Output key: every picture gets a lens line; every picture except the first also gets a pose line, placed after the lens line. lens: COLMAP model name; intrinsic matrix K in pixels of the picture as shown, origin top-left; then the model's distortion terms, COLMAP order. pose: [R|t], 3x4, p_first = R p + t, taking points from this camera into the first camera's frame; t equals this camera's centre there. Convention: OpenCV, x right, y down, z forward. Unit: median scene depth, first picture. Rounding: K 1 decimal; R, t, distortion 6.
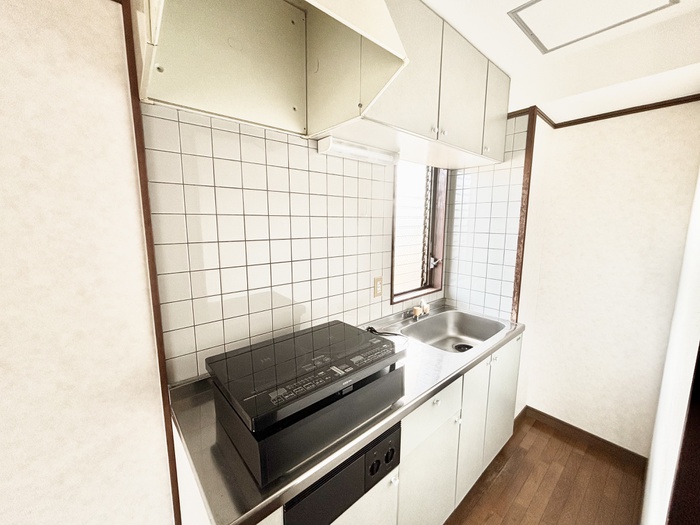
lens RADIAL K [[280.2, 0, 350.0], [0, 280.2, 259.3], [0, 0, 1]] dist [-0.001275, 0.000355]
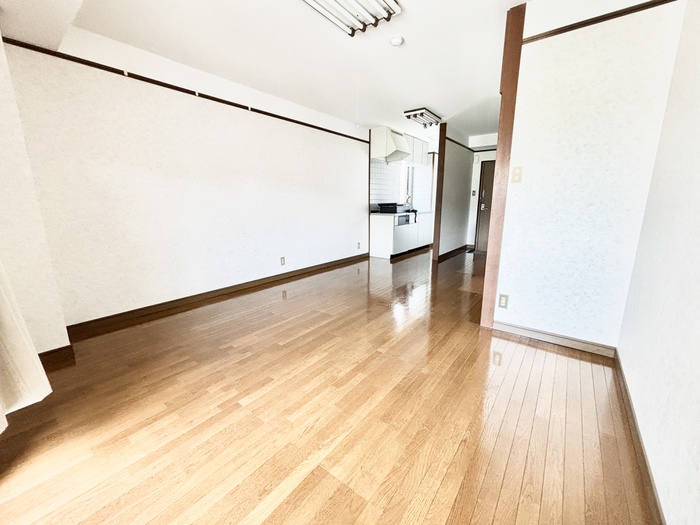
lens RADIAL K [[280.2, 0, 350.0], [0, 280.2, 259.3], [0, 0, 1]] dist [-0.001275, 0.000355]
pose [[0.980825, -0.046538, 0.189253, -1.198919], [0.034410, 0.997168, 0.066872, 0.592710], [-0.191829, -0.059077, 0.979649, -2.486342]]
